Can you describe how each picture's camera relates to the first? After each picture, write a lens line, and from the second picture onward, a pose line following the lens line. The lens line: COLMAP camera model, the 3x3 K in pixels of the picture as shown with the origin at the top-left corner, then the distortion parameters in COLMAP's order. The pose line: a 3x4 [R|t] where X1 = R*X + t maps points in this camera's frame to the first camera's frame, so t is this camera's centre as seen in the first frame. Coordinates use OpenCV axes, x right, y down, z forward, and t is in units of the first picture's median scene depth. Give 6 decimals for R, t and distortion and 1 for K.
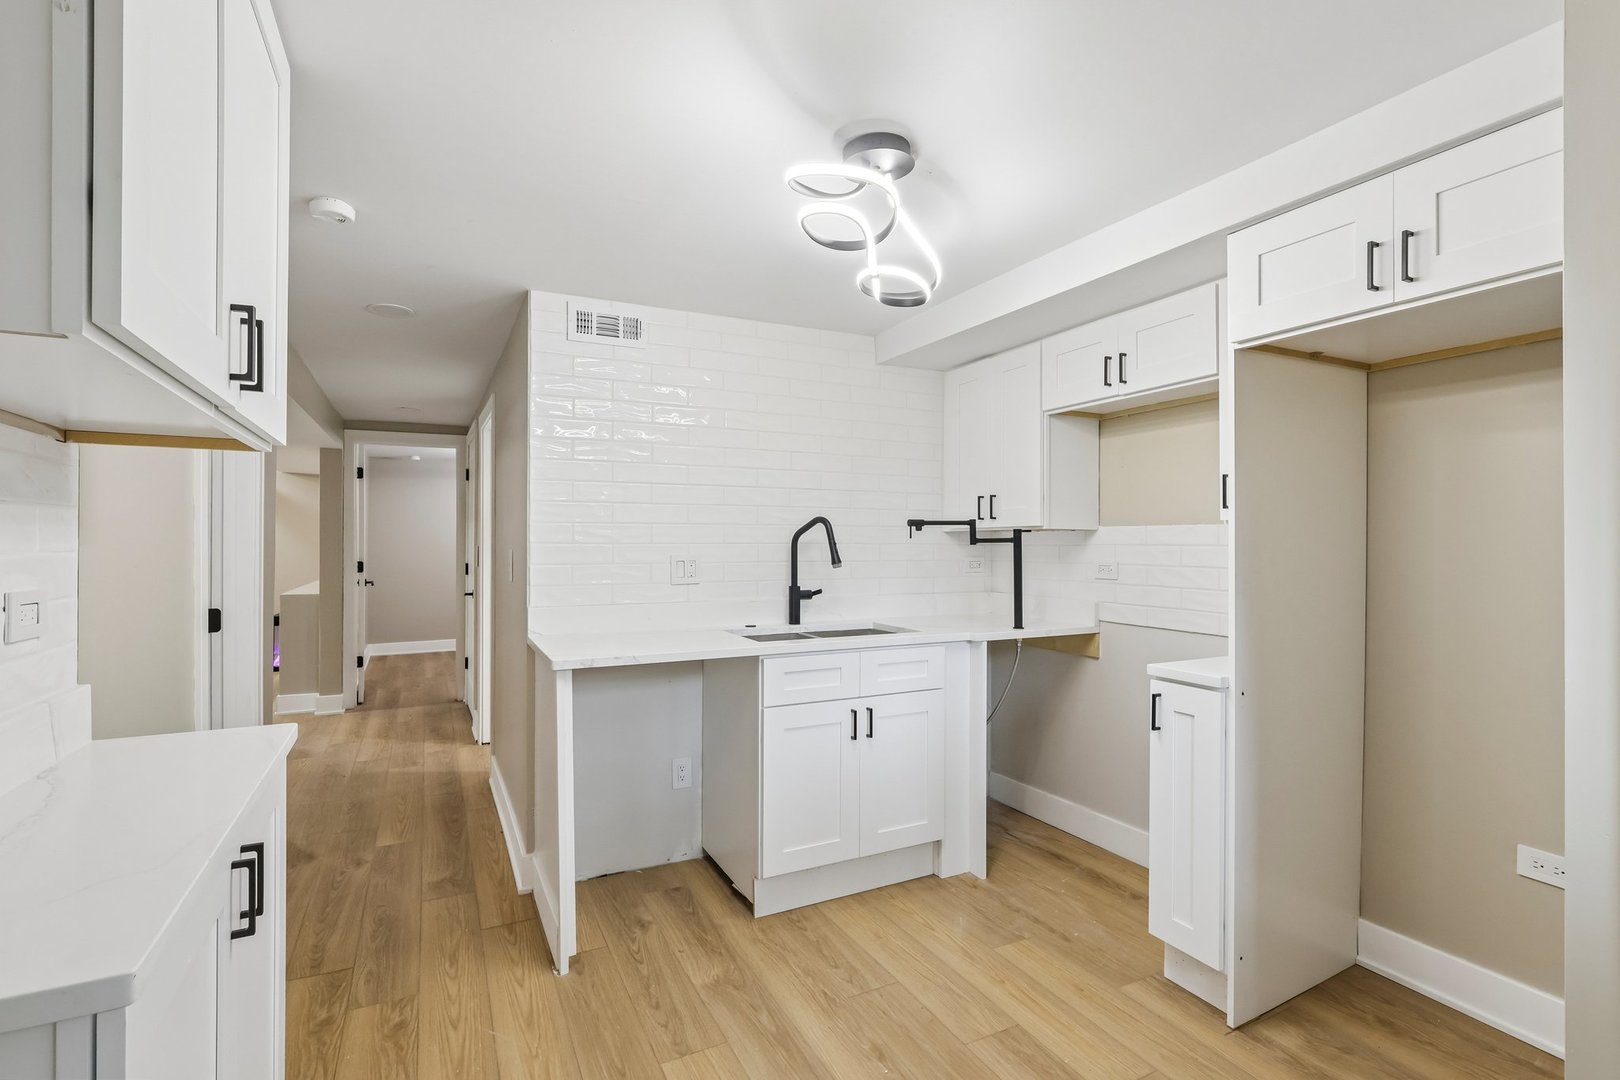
lens RADIAL K [[752.4, 0, 801.2], [0, 752.4, 539.3], [0, 0, 1]] dist [-0.002207, -0.000627]
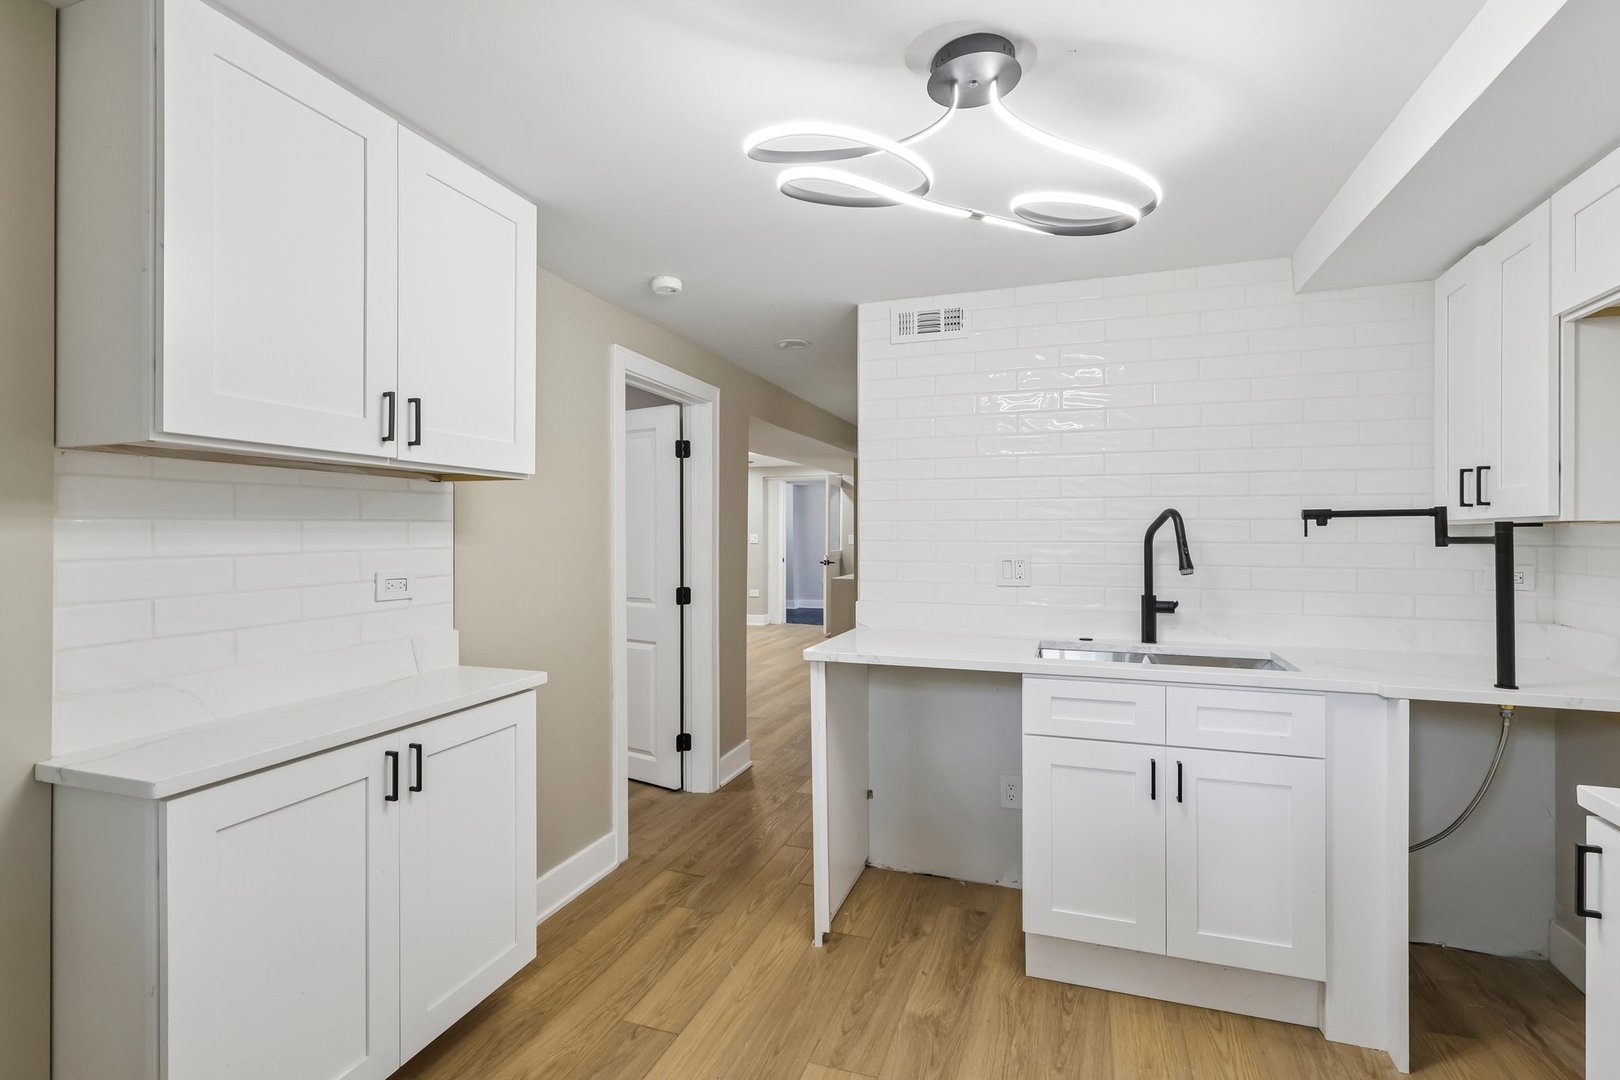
lens RADIAL K [[753.8, 0, 803.4], [0, 753.8, 532.3], [0, 0, 1]] dist [0.000646, -0.000693]
pose [[0.695671, -0.001730, -0.718359, 0.372405], [0.003271, 0.999994, 0.000759, -0.008434], [0.718353, -0.002878, 0.695672, 0.205060]]
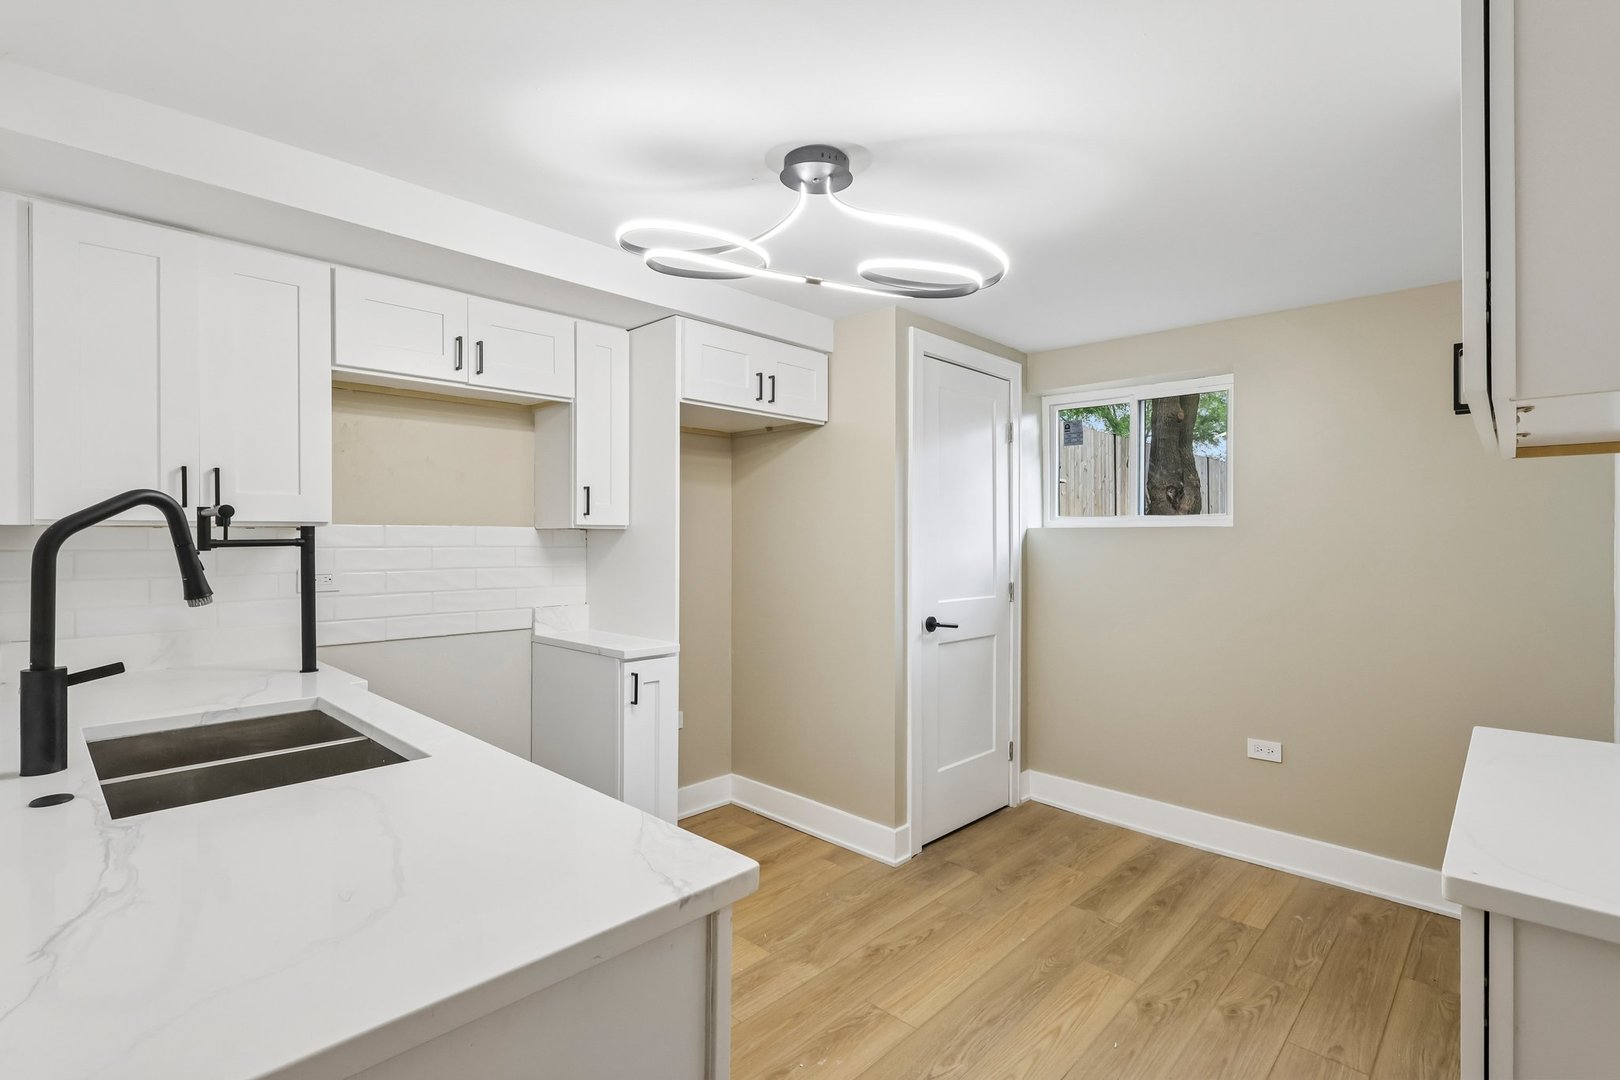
lens RADIAL K [[753.8, 0, 803.4], [0, 753.8, 532.3], [0, 0, 1]] dist [0.000646, -0.000693]
pose [[-0.337325, 0.006630, 0.941365, -0.570544], [-0.000136, 0.999975, -0.007091, -0.003387], [-0.941388, -0.002520, -0.337316, 0.906204]]
